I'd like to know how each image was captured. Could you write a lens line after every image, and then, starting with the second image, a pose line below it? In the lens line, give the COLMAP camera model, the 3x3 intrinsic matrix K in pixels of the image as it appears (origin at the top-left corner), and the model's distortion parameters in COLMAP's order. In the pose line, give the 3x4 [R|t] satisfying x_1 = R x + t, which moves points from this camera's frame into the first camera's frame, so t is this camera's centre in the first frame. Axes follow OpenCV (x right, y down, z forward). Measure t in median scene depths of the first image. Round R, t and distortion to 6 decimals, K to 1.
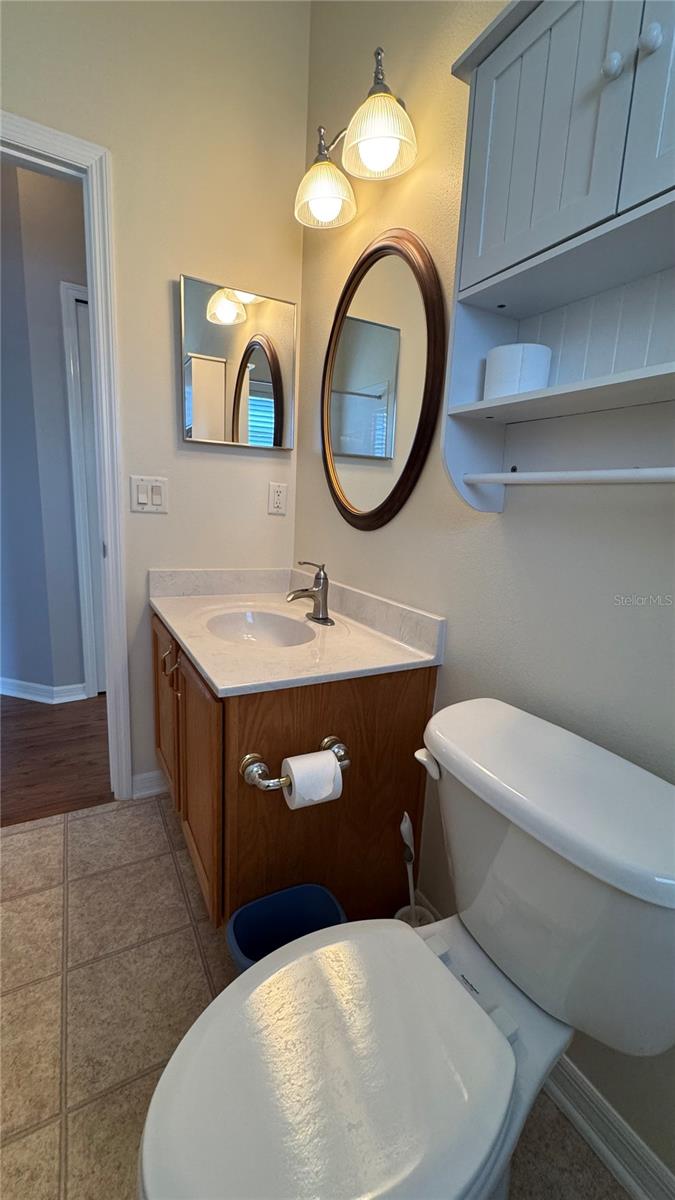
lens RADIAL K [[477.5, 0, 335.1], [0, 477.5, 597.2], [0, 0, 1]] dist [-0.001528, -0.000027]
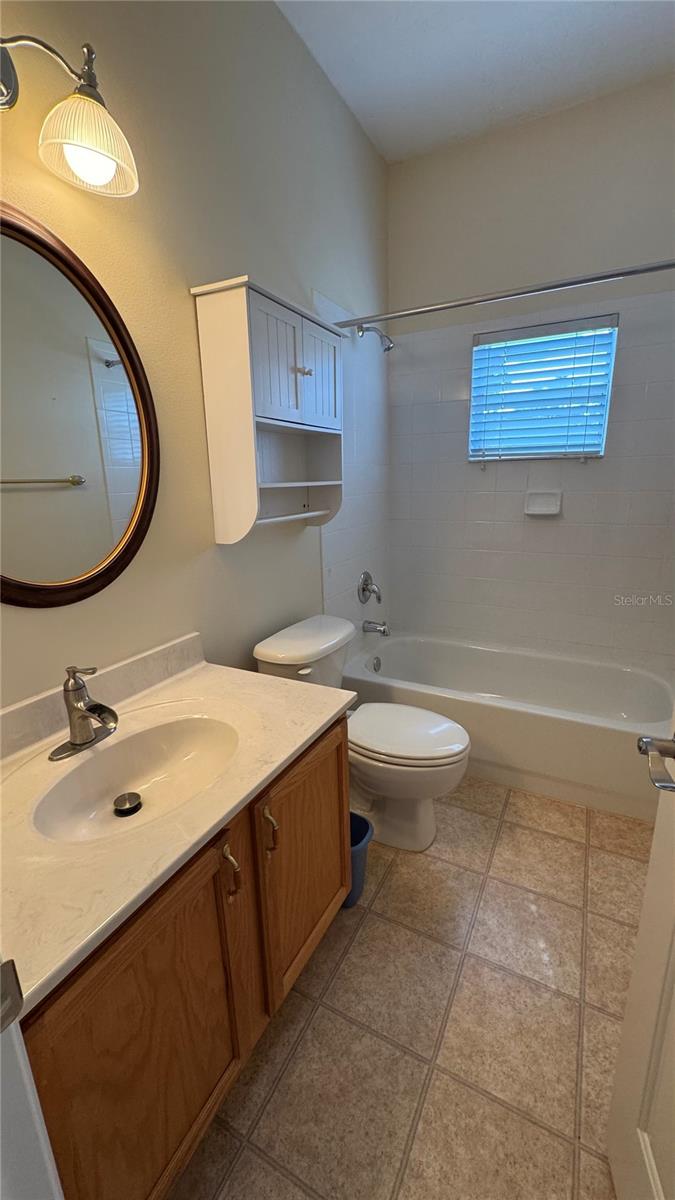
lens RADIAL K [[477.5, 0, 338.9], [0, 477.5, 599.8], [0, 0, 1]] dist [-0.001528, -0.000027]
pose [[-0.553586, -0.237923, 0.798082, -0.999485], [0.158946, 0.910519, 0.381694, -0.469089], [-0.817483, 0.338153, -0.466234, 1.273020]]
